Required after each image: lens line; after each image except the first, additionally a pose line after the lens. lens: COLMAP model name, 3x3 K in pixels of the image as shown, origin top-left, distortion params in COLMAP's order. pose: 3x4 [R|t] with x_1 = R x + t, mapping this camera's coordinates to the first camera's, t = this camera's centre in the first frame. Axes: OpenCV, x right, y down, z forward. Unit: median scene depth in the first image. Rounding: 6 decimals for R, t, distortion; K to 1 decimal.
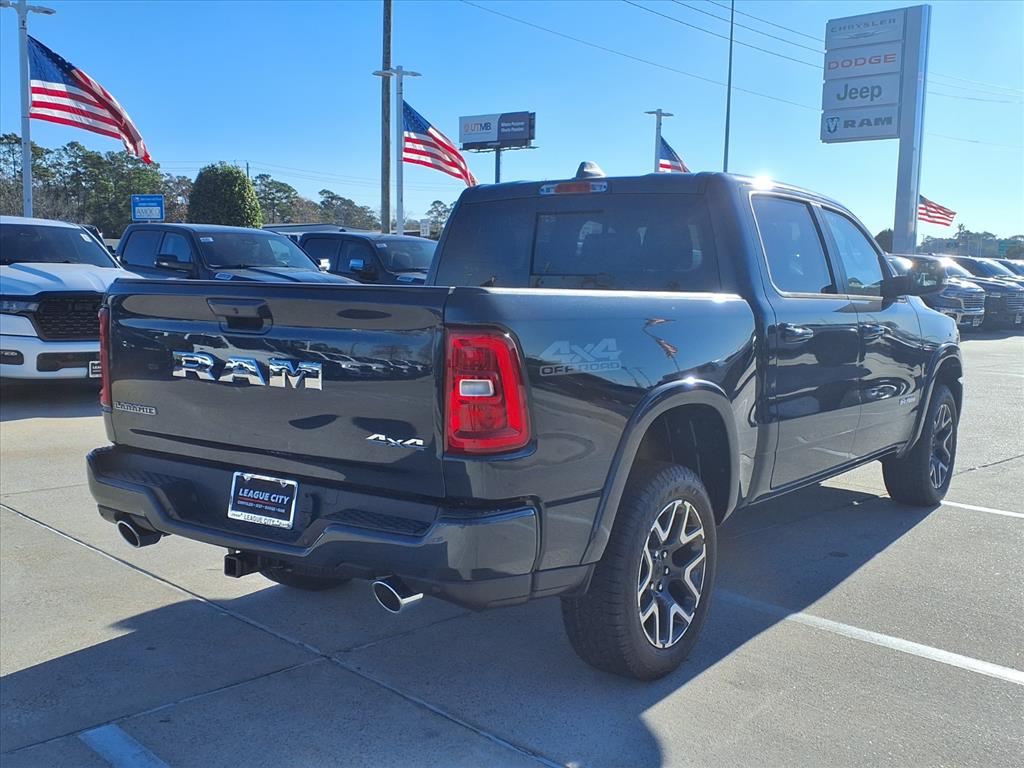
lens RADIAL K [[1047.8, 0, 509.5], [0, 1047.8, 374.8], [0, 0, 1]] dist [0.024207, 0.000000]
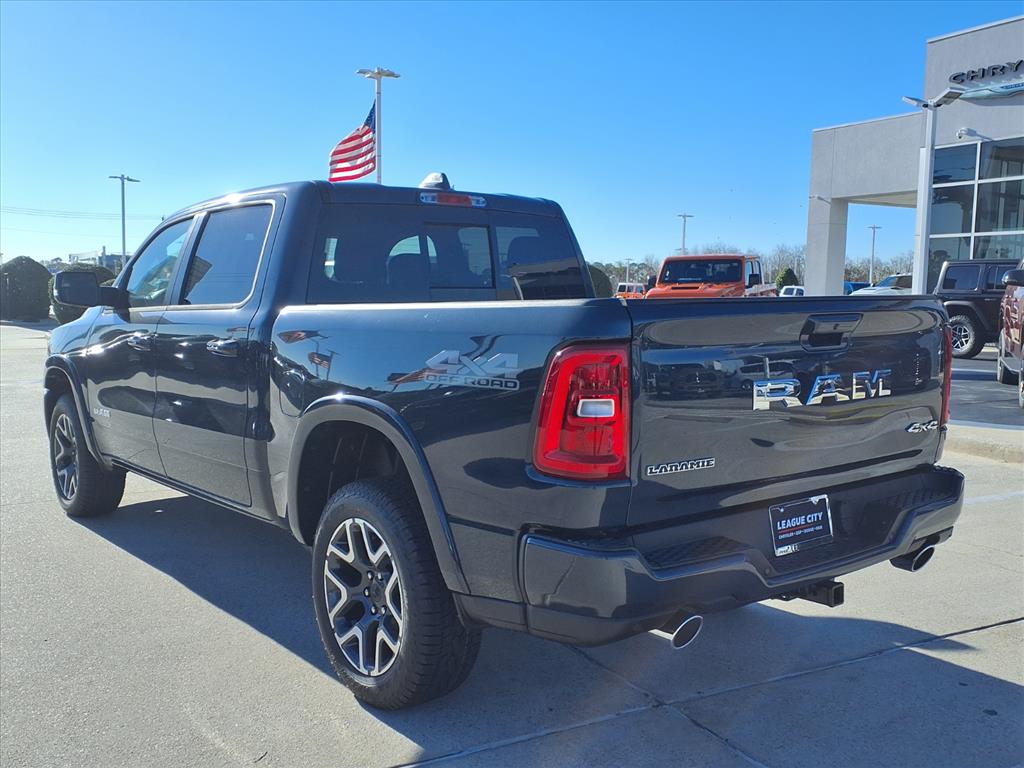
lens RADIAL K [[998.5, 0, 513.3], [0, 998.5, 387.6], [0, 0, 1]] dist [0.043796, 0.000000]
pose [[0.293042, -0.098648, 0.950997, -1.139929], [0.108121, 0.991702, 0.069553, -0.091245], [-0.949966, 0.082441, 0.301276, 0.956487]]
